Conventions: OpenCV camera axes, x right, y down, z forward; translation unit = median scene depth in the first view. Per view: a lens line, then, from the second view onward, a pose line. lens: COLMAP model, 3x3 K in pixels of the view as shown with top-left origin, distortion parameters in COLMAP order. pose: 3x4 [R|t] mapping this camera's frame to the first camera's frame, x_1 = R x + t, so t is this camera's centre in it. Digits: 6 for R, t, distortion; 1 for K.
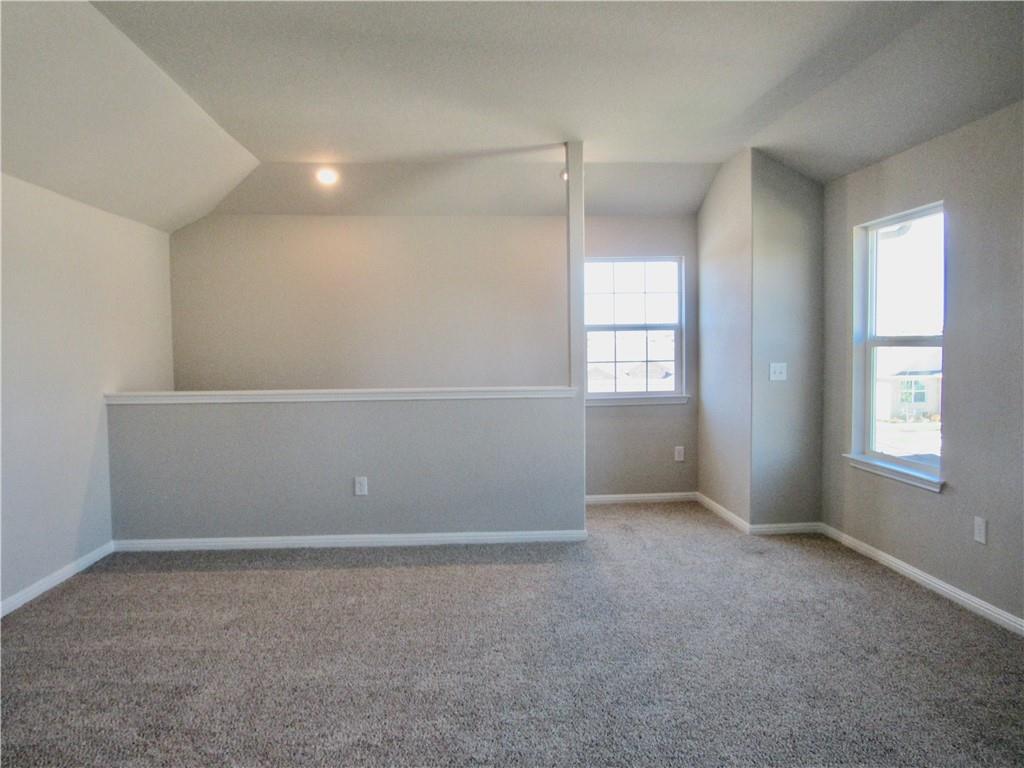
lens RADIAL K [[727.3, 0, 511.4], [0, 727.3, 388.7], [0, 0, 1]] dist [-0.027435, -0.000547]
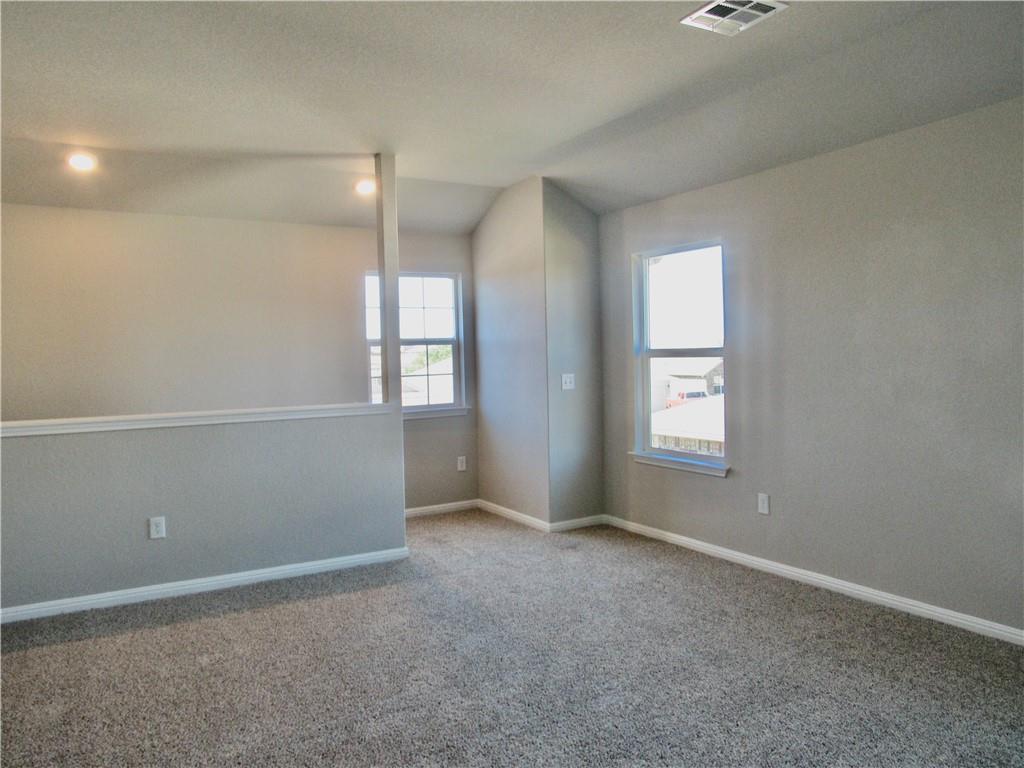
lens RADIAL K [[723.8, 0, 512.0], [0, 723.8, 384.0], [0, 0, 1]] dist [-0.045735, 0.022646]
pose [[0.892137, -0.025896, 0.451021, -0.222821], [0.038052, 0.999115, -0.017903, -0.003522], [-0.450159, 0.033135, 0.892334, 0.060975]]
